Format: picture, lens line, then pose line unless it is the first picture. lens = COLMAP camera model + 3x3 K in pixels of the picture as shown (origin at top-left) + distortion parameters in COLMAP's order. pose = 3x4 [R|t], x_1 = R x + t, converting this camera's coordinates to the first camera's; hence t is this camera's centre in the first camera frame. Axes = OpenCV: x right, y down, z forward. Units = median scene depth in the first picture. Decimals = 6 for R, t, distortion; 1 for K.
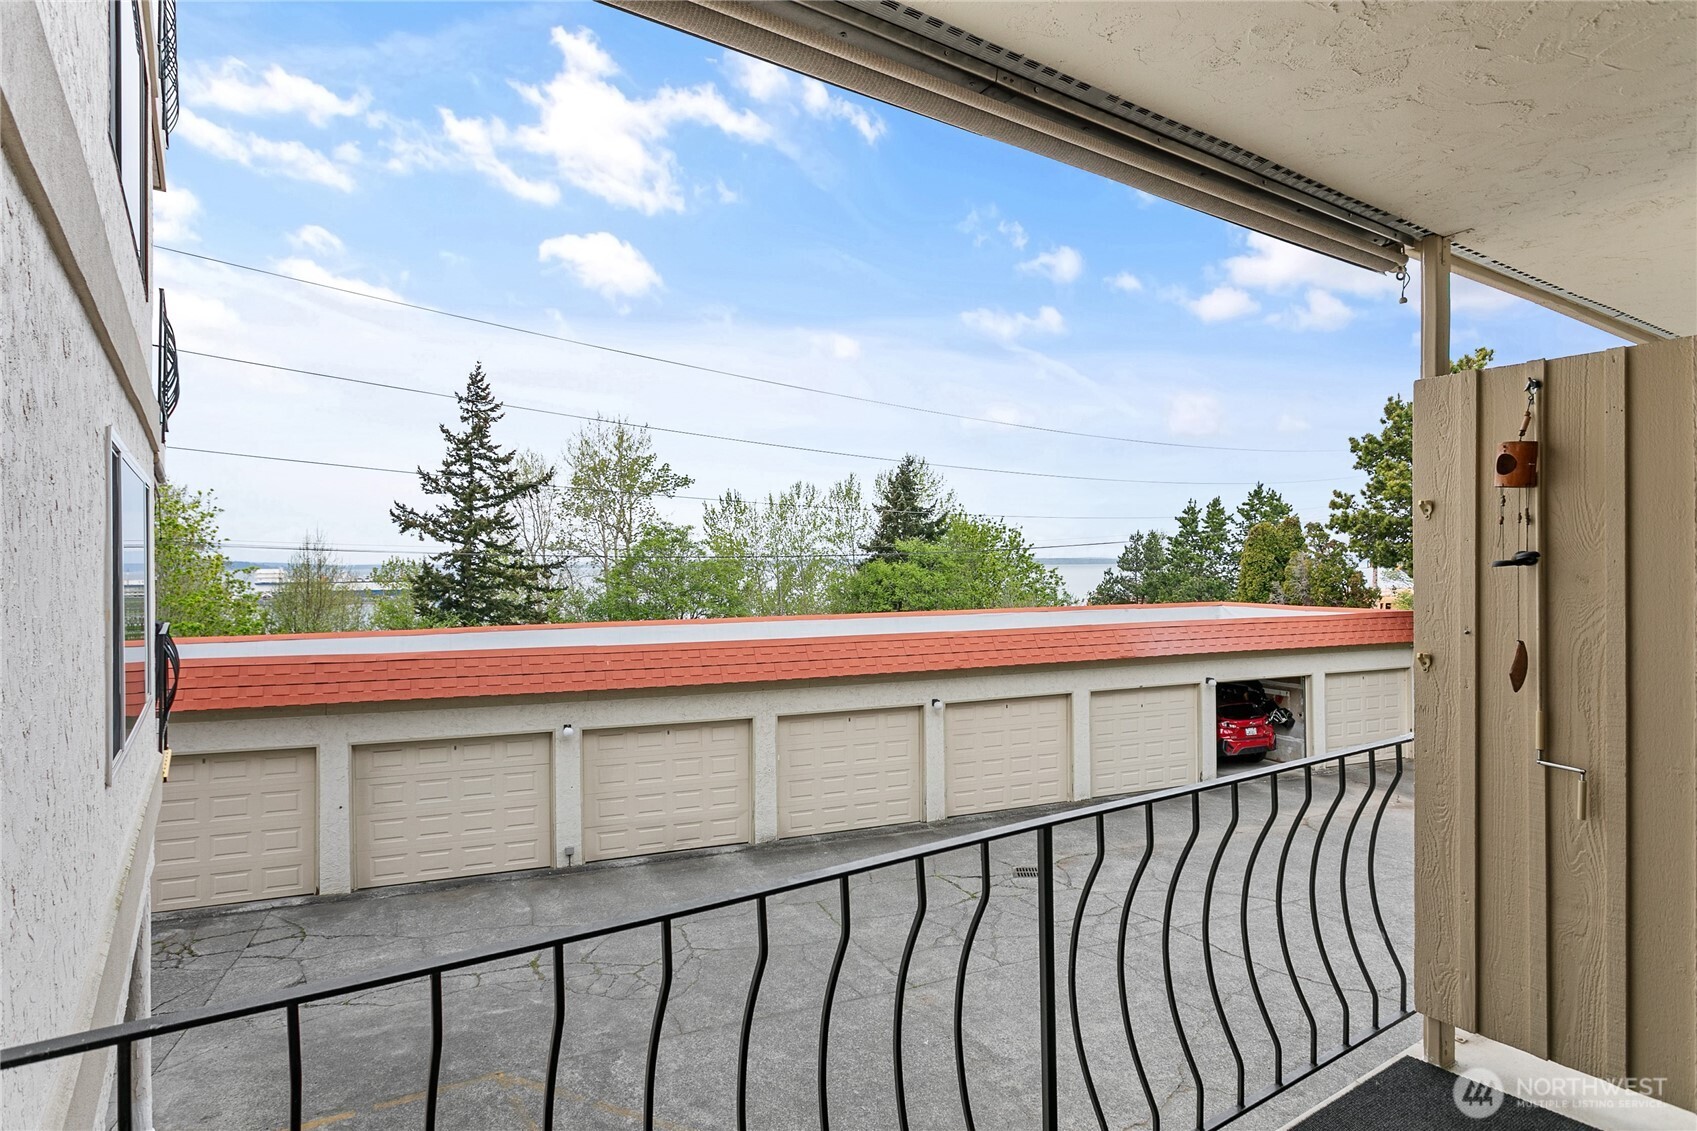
lens RADIAL K [[907.6, 0, 848.5], [0, 907.6, 565.5], [0, 0, 1]] dist [0.004104, 0.000684]
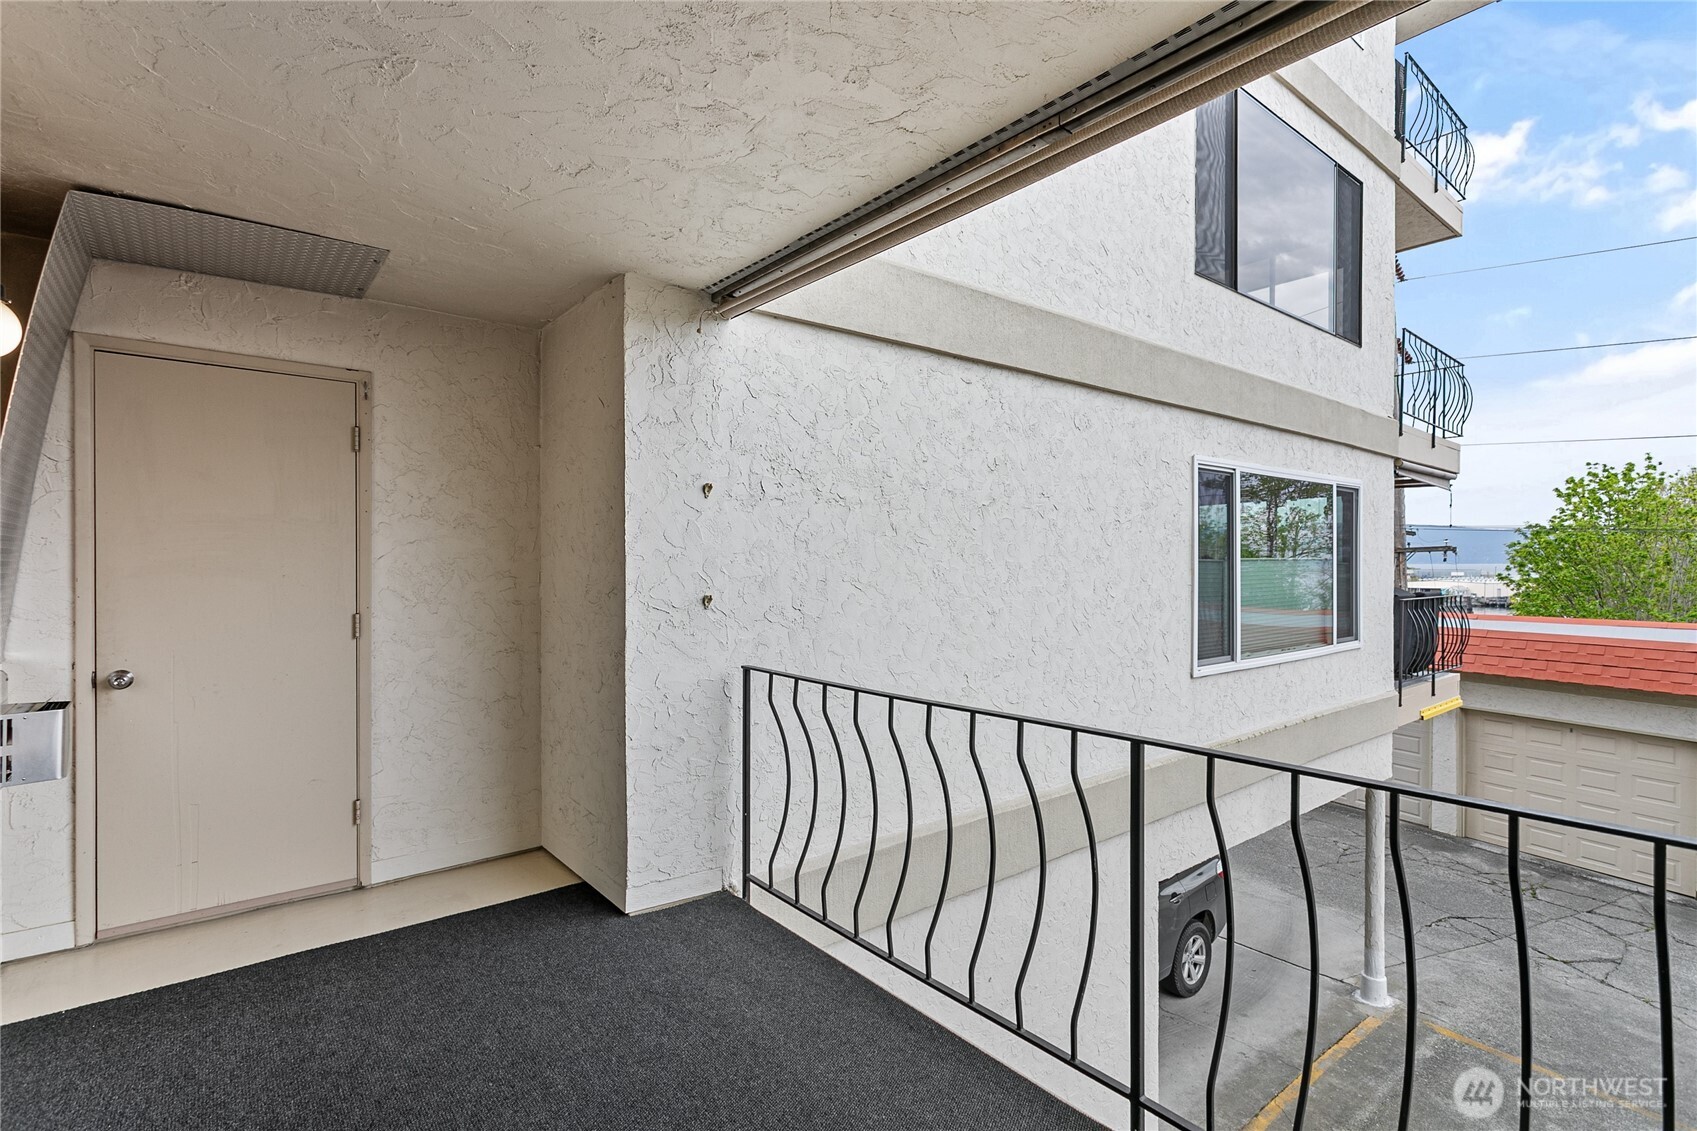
lens RADIAL K [[799.1, 0, 848.5], [0, 799.1, 565.5], [0, 0, 1]] dist [0.001583, 0.000553]
pose [[0.105875, 0.007483, -0.994351, 0.389520], [0.013482, 0.999869, 0.008960, -0.001292], [0.994288, -0.014354, 0.105760, 0.141200]]
